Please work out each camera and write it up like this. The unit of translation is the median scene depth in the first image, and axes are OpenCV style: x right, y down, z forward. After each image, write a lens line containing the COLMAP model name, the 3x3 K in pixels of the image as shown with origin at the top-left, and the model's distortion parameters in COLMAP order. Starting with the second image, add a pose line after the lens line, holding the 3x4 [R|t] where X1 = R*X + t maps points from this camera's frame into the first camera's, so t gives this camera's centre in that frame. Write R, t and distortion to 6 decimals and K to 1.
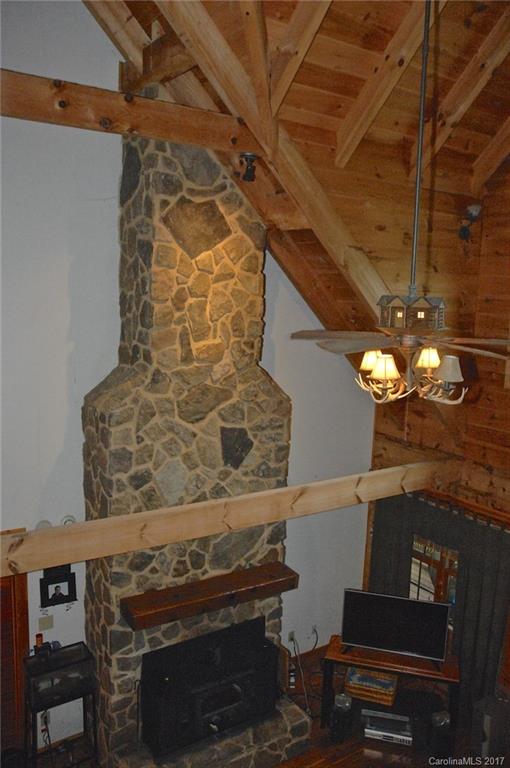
lens RADIAL K [[635.3, 0, 255.0], [0, 635.3, 384.0], [0, 0, 1]] dist [-0.075400, 0.005561]
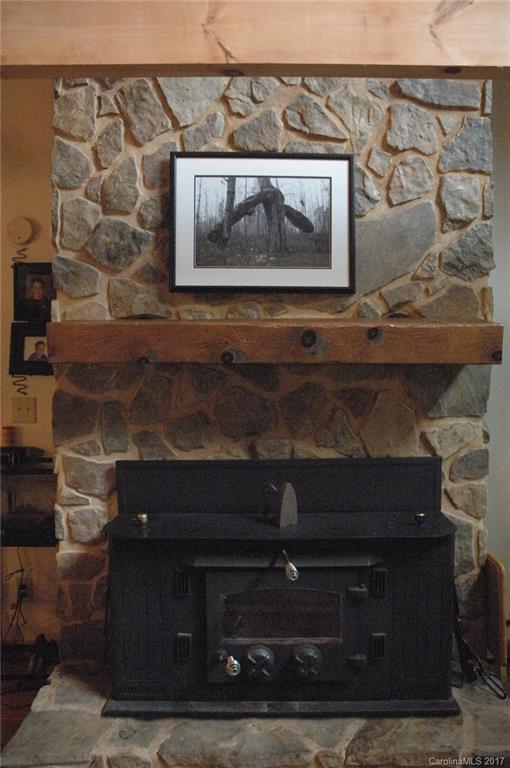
lens RADIAL K [[635.3, 0, 255.0], [0, 635.3, 384.0], [0, 0, 1]] dist [-0.075400, 0.005561]
pose [[0.843428, 0.030153, -0.536396, 0.150950], [-0.050139, 0.998484, -0.022709, 0.373304], [0.534898, 0.046048, 0.843661, 0.646540]]
